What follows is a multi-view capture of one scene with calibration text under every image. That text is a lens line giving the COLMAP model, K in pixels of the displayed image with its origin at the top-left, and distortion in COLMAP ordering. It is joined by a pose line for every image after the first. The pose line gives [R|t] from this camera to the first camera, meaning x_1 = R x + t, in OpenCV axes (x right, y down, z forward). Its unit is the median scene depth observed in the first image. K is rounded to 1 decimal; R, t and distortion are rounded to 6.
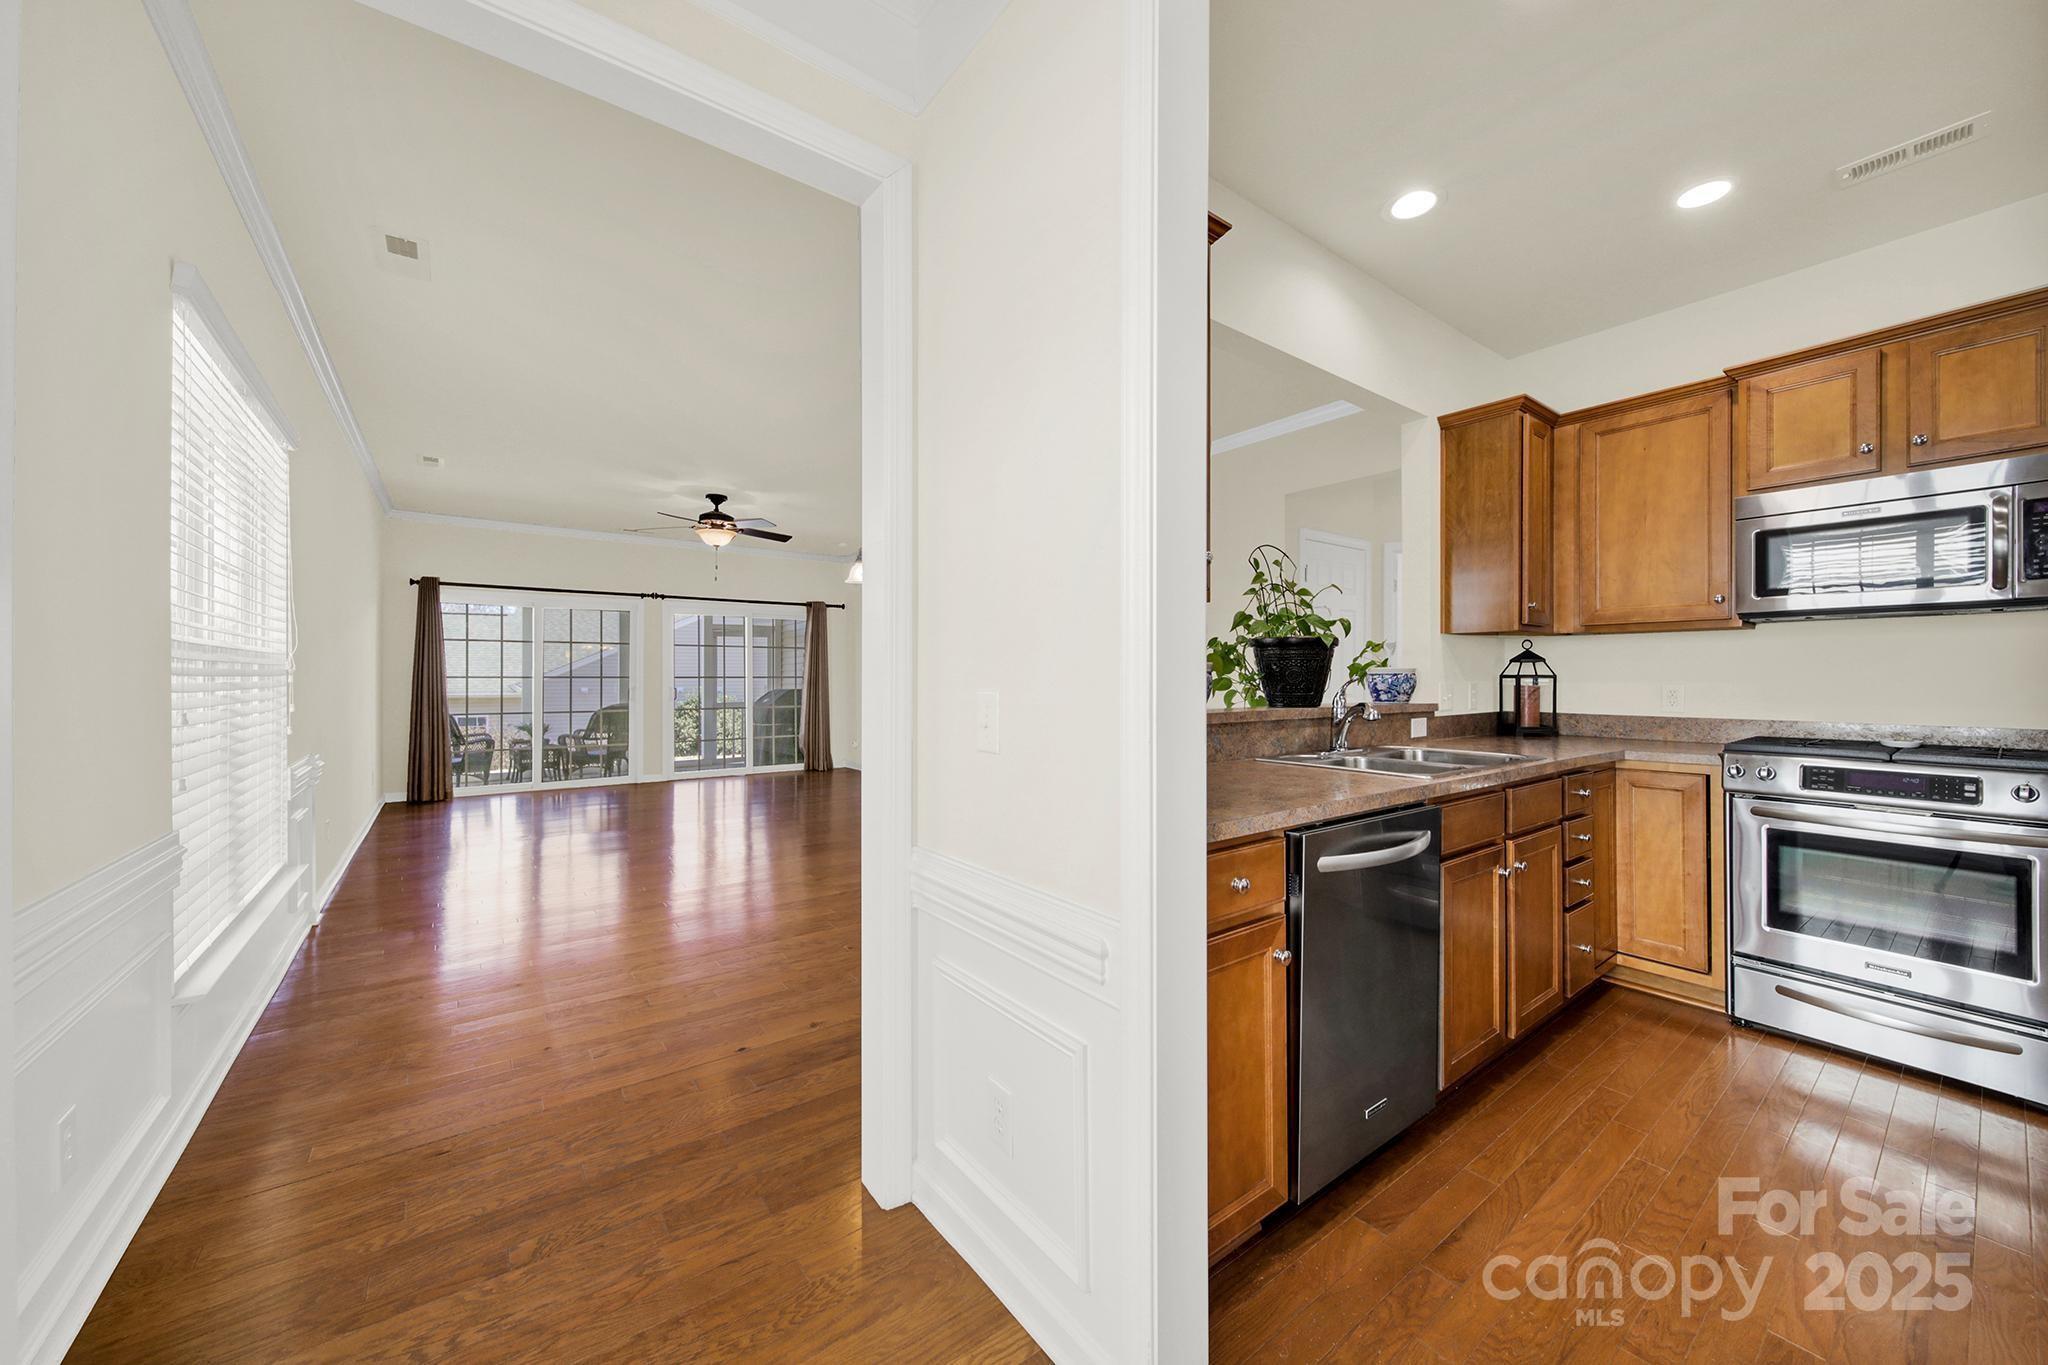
lens RADIAL K [[734.3, 0, 1020.3], [0, 734.3, 688.5], [0, 0, 1]] dist [0.004081, -0.002552]
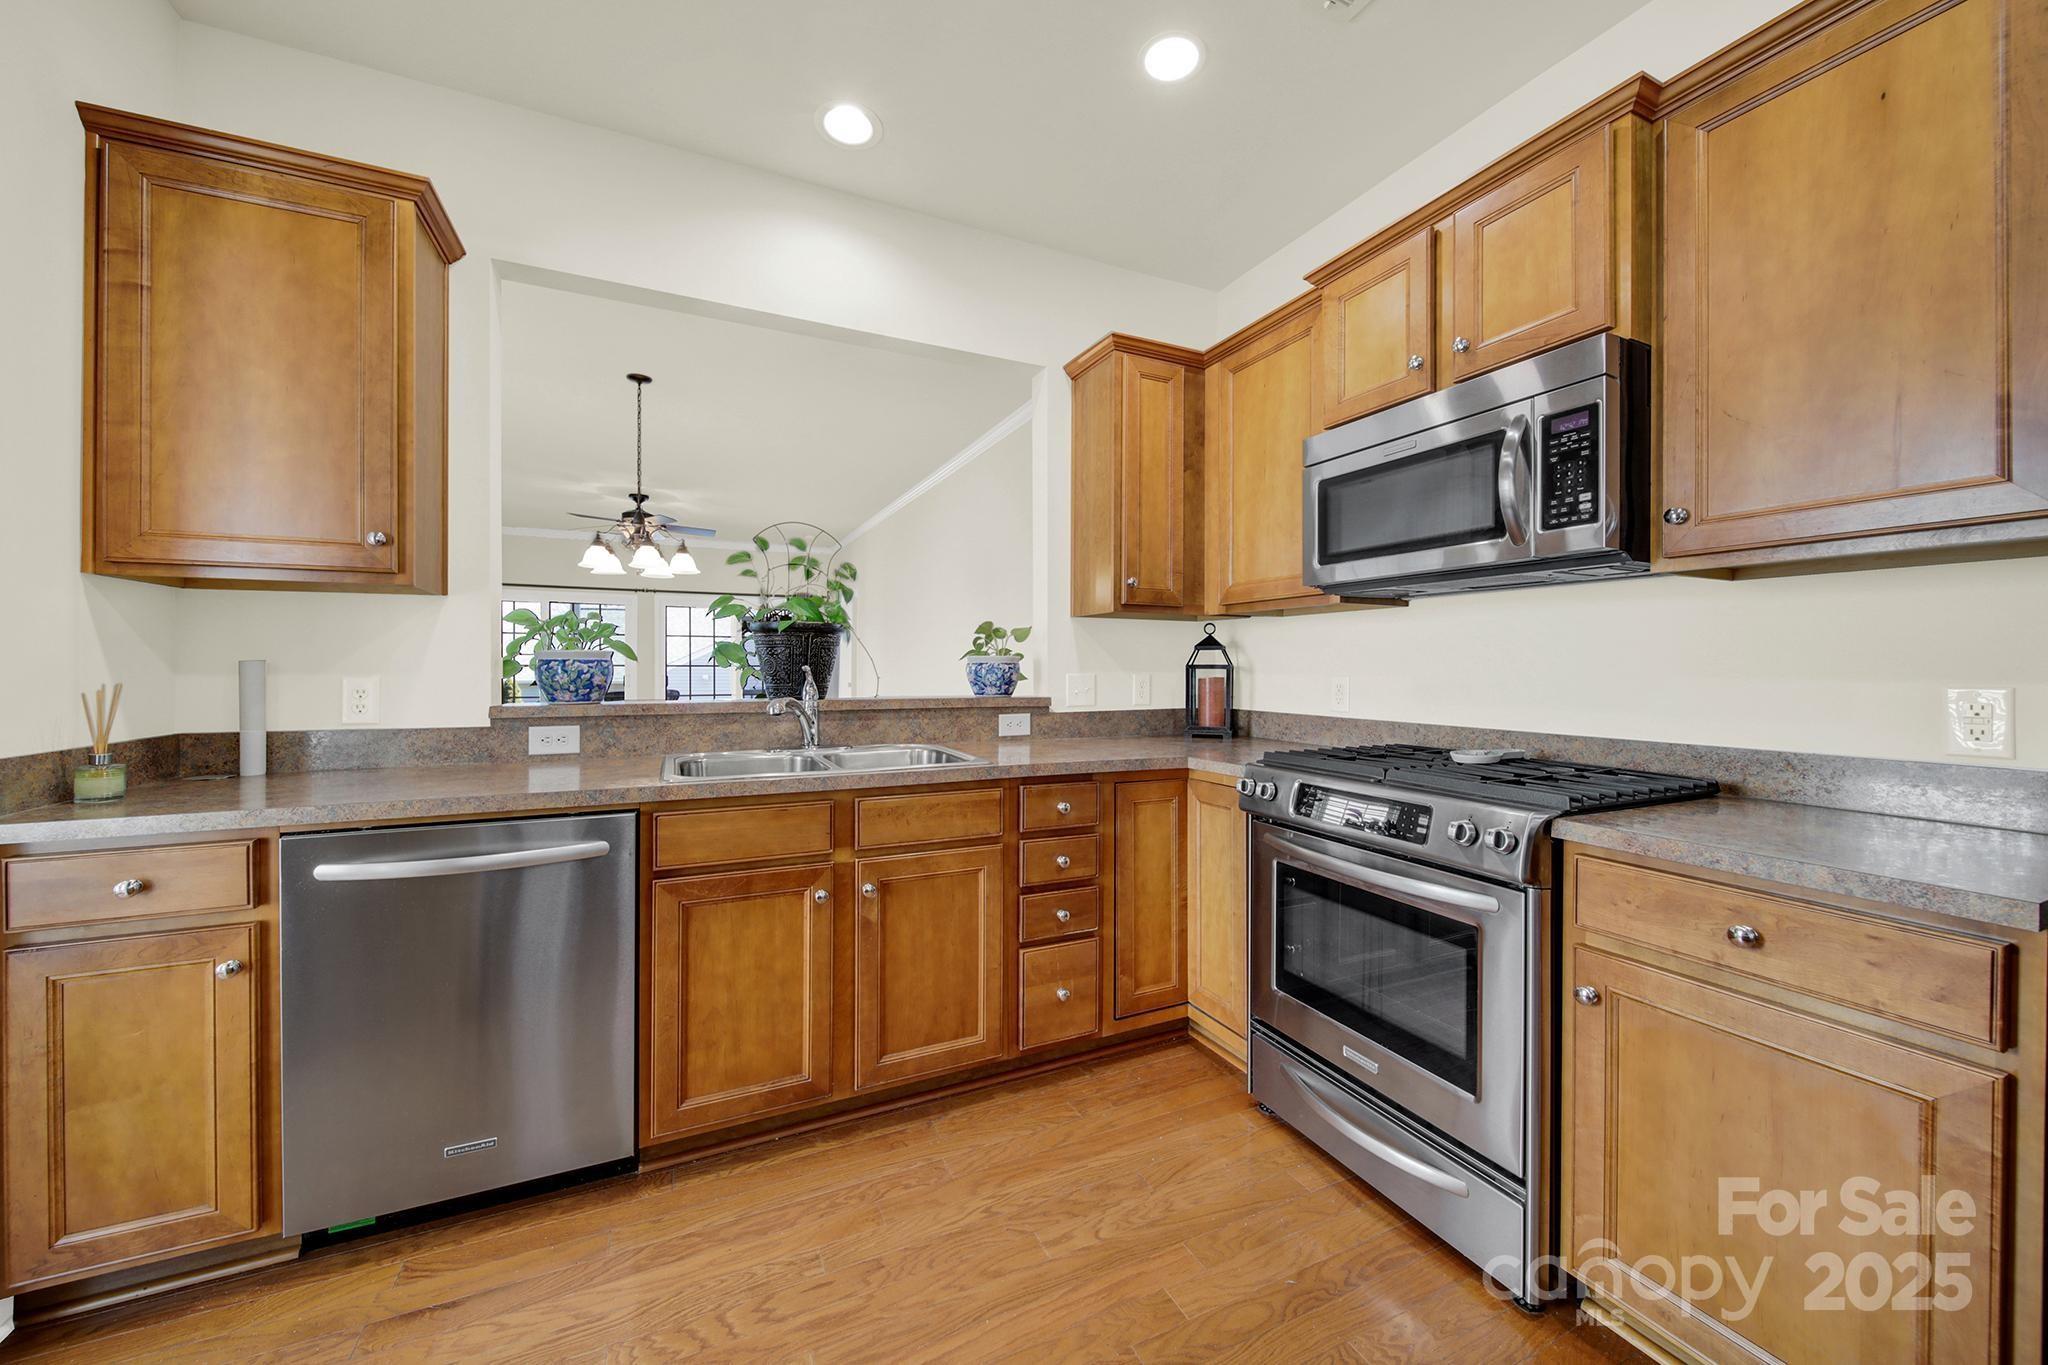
lens RADIAL K [[734.3, 0, 1006.9], [0, 734.3, 683.9], [0, 0, 1]] dist [0.004081, -0.002552]
pose [[0.979596, 0.006600, -0.200867, 0.773515], [-0.004852, 0.999946, 0.009193, -0.003583], [0.200916, -0.008031, 0.979575, 0.153645]]
